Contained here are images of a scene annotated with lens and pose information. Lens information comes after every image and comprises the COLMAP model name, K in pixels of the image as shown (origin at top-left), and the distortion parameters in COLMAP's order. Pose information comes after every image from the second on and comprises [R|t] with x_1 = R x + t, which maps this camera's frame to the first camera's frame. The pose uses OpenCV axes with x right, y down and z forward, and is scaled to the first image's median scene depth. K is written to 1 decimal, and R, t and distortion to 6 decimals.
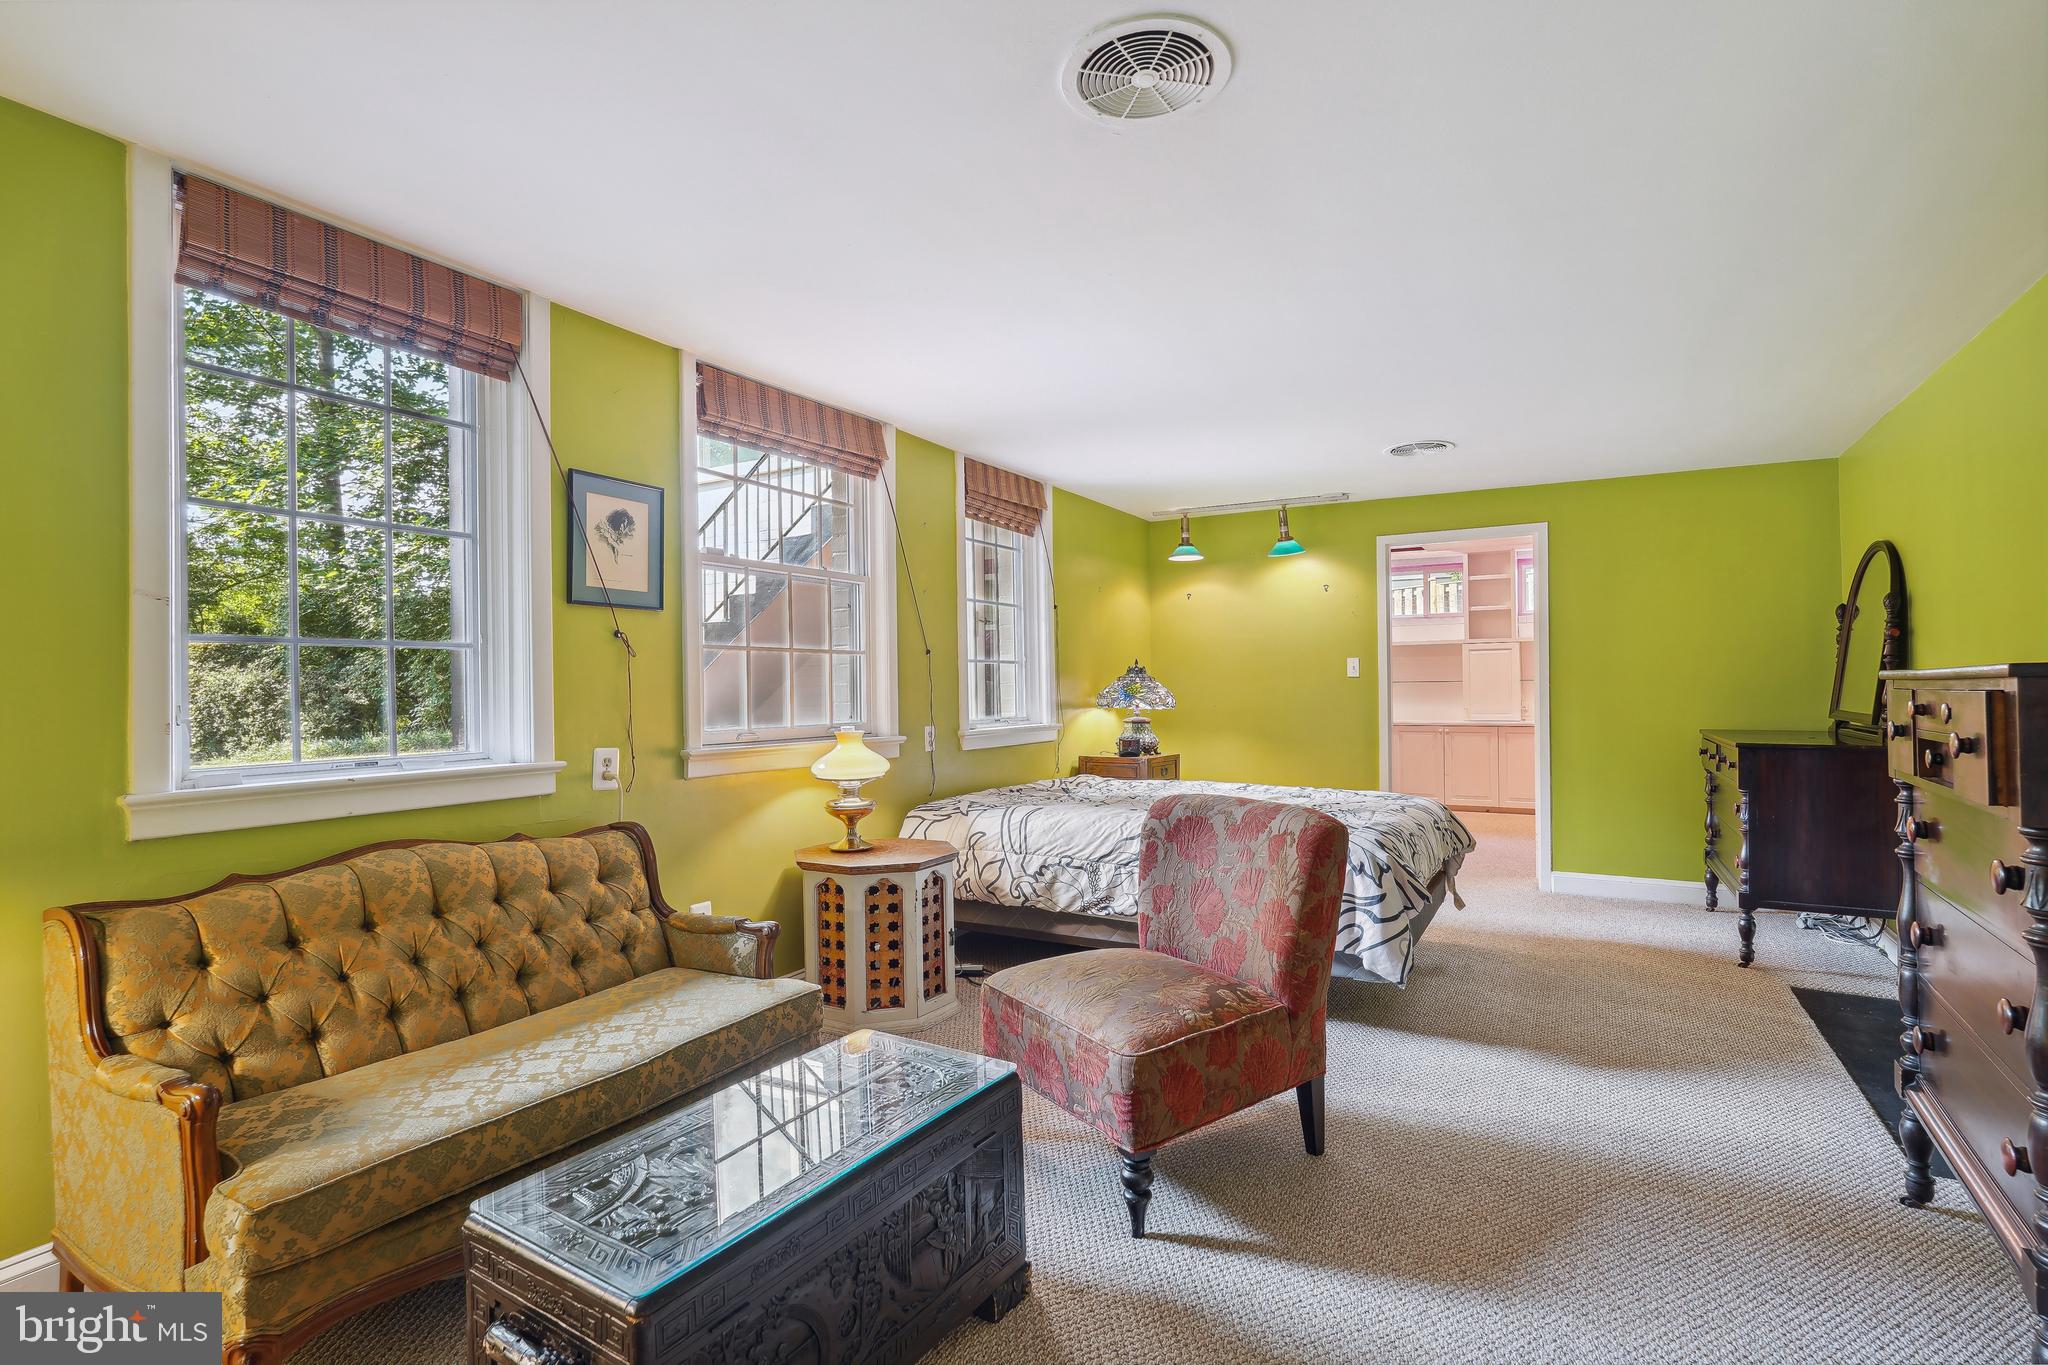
lens RADIAL K [[967.1, 0, 1021.3], [0, 967.1, 683.6], [0, 0, 1]] dist [-0.012788, 0.004829]
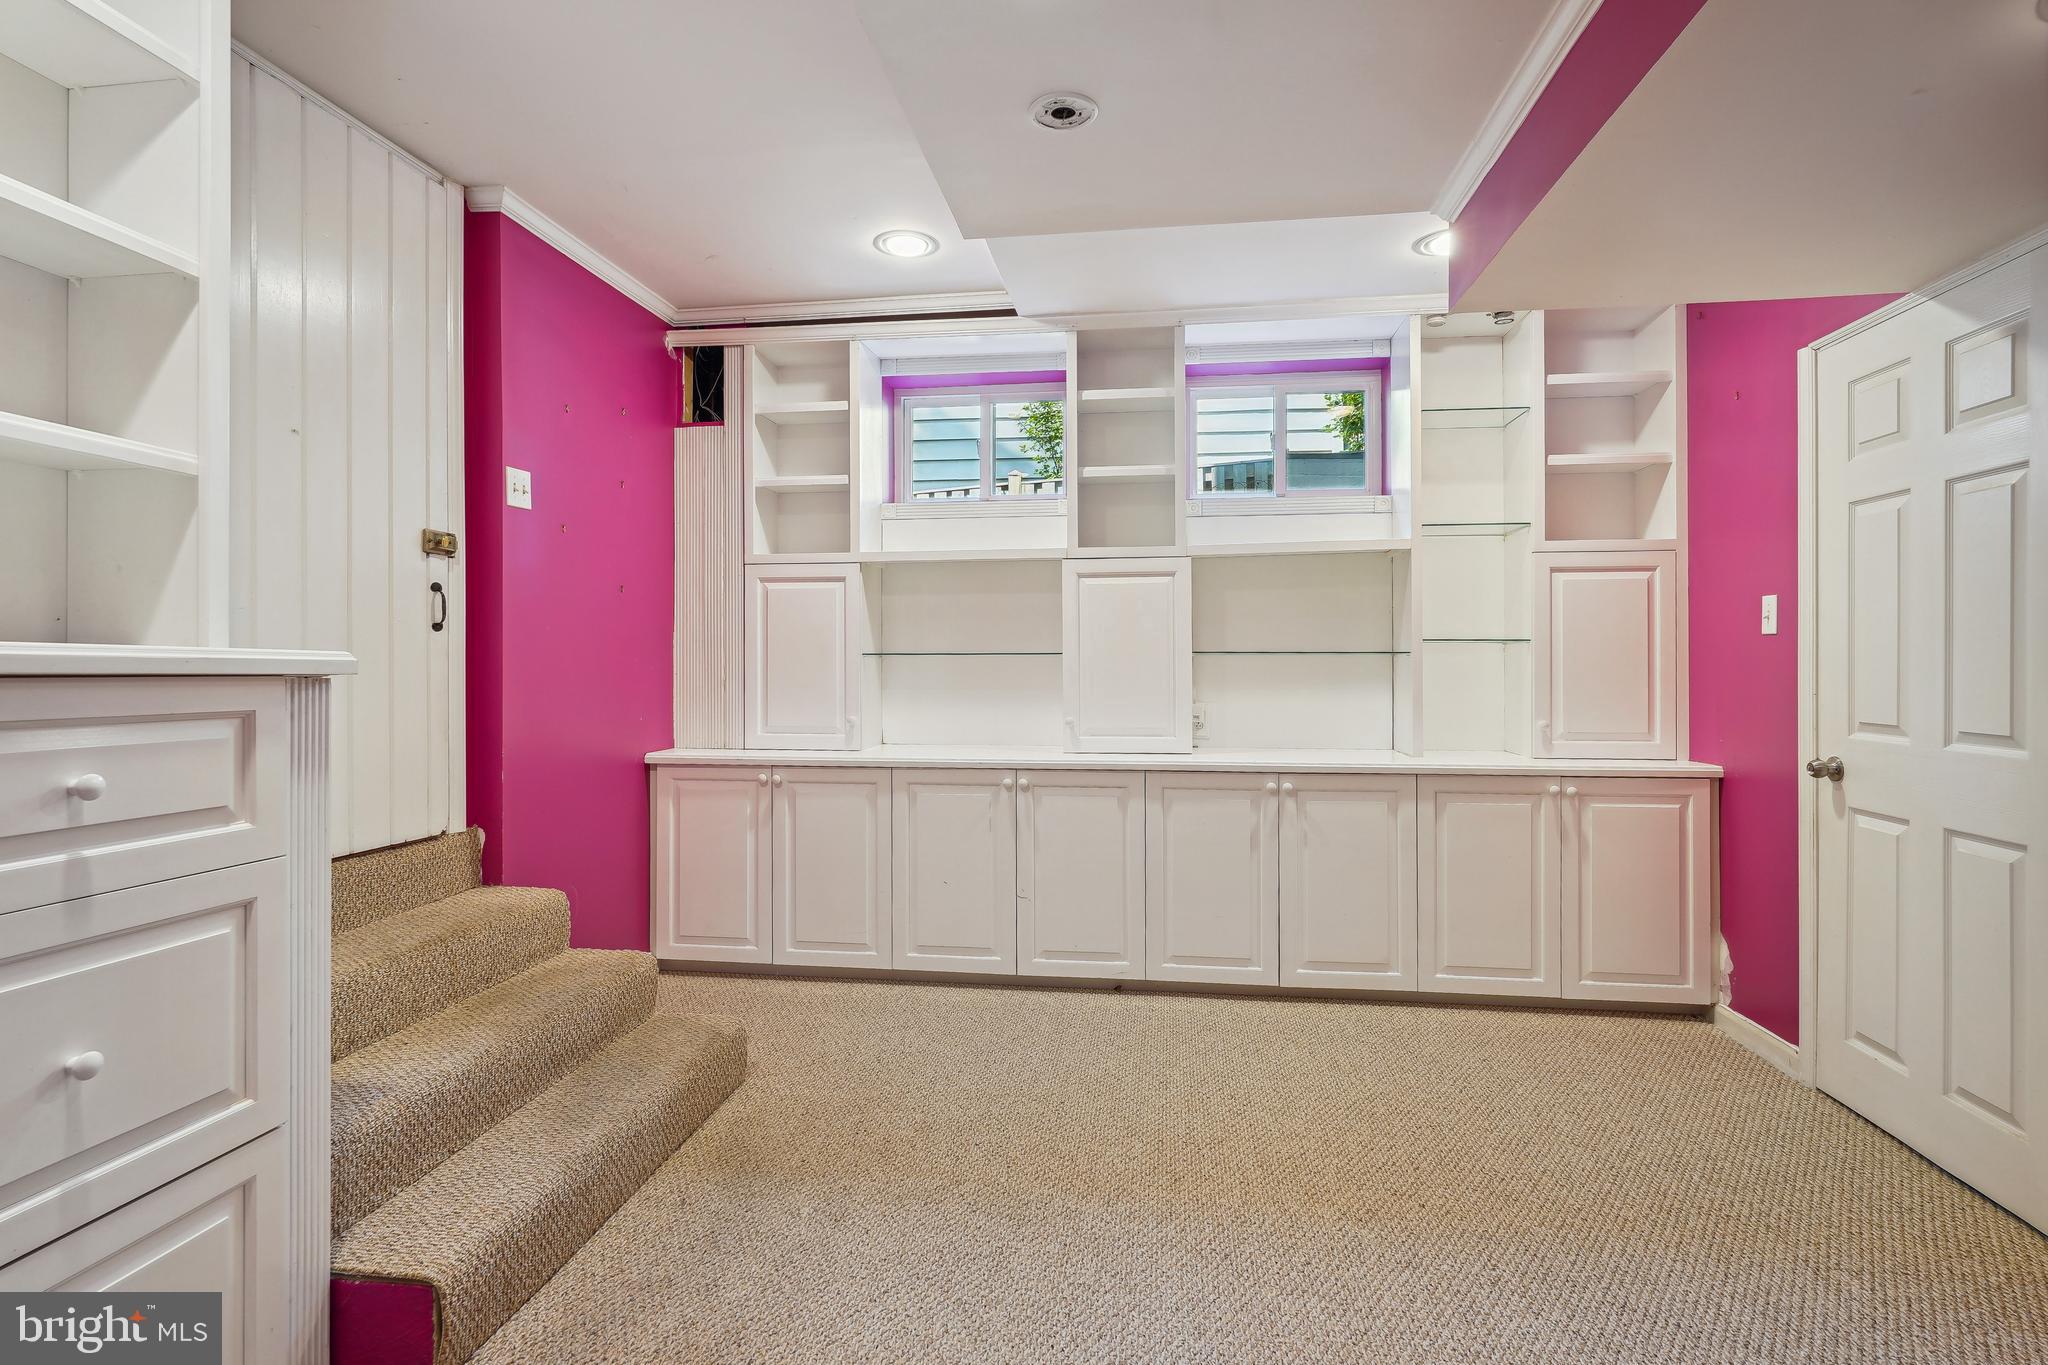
lens RADIAL K [[967.1, 0, 1024.5], [0, 967.1, 674.9], [0, 0, 1]] dist [-0.012788, 0.004829]
pose [[0.906338, 0.012365, 0.422373, 0.277771], [-0.015797, 0.999865, 0.004625, 0.004340], [-0.422258, -0.010864, 0.906410, 0.649713]]
